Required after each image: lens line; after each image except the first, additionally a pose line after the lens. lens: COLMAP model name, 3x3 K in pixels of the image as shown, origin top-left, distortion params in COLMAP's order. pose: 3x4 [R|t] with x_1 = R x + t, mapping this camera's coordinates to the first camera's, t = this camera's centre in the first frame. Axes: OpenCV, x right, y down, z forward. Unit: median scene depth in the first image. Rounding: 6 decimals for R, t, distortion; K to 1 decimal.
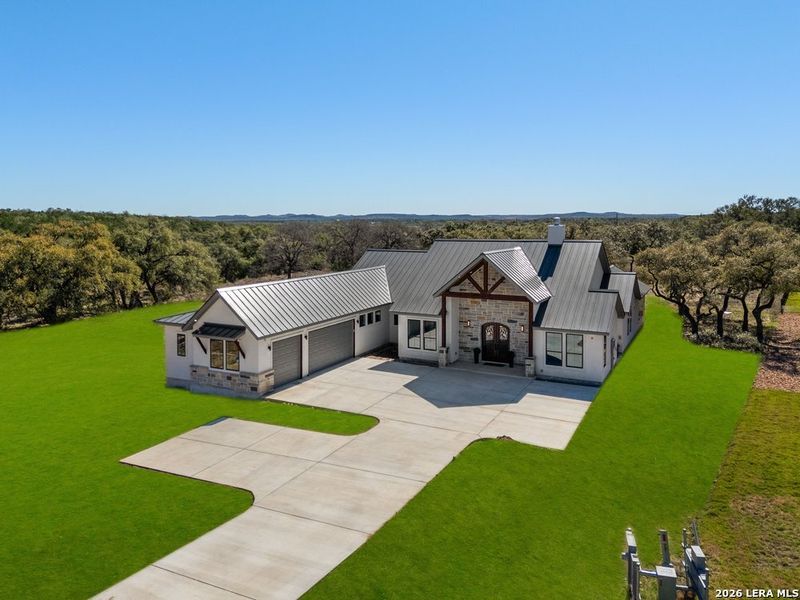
lens RADIAL K [[617.0, 0, 399.6], [0, 617.0, 237.4], [0, 0, 1]] dist [0.058607, -0.001306]
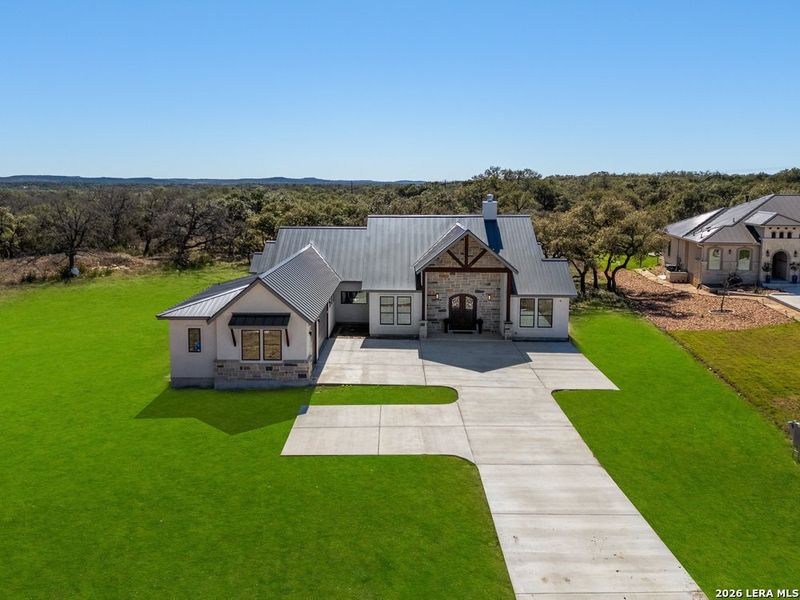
lens RADIAL K [[680.1, 0, 398.3], [0, 680.1, 257.5], [0, 0, 1]] dist [0.069658, -0.008113]
pose [[0.901279, -0.041460, 0.431251, -0.489661], [0.008214, 0.996867, 0.078672, -0.020230], [-0.433161, -0.067363, 0.898796, -0.007462]]
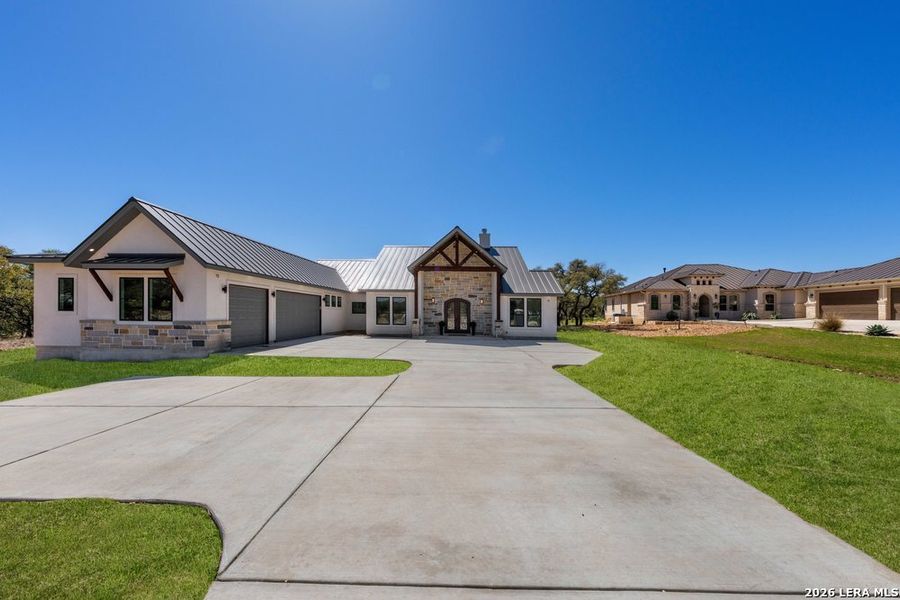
lens RADIAL K [[329.5, 0, 452.9], [0, 329.5, 310.3], [0, 0, 1]] dist [-0.005470, -0.000170]
pose [[0.905393, 0.014977, 0.424310, -0.119705], [-0.000448, 0.999411, -0.034321, 0.195300], [-0.424574, 0.030884, 0.904866, 0.490812]]
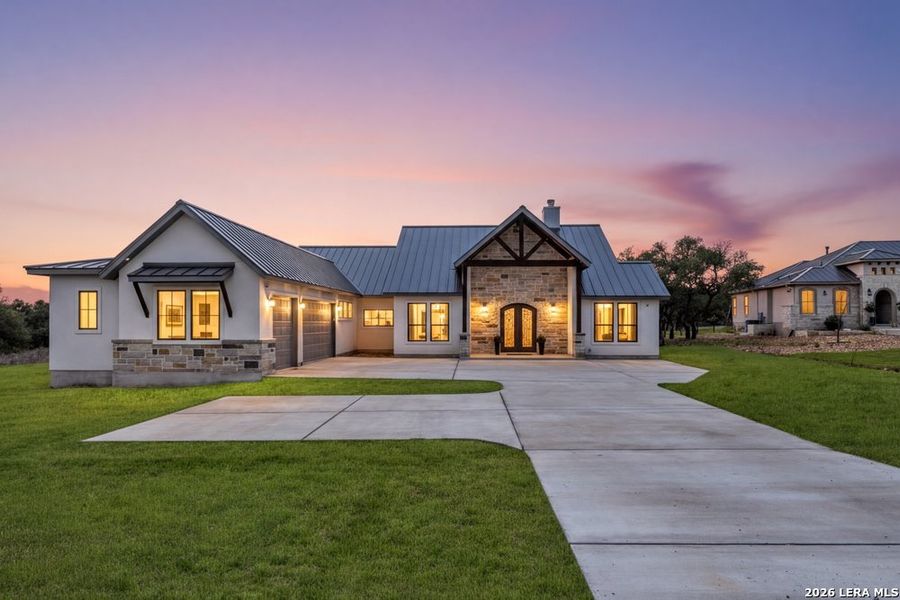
lens RADIAL K [[587.2, 0, 466.1], [0, 587.2, 321.1], [0, 0, 1]] dist [-0.001499, -0.000667]
pose [[0.907059, -0.000499, 0.421004, -0.253425], [0.011589, 0.999650, -0.023785, 0.193524], [-0.420844, 0.026453, 0.906747, 0.354651]]
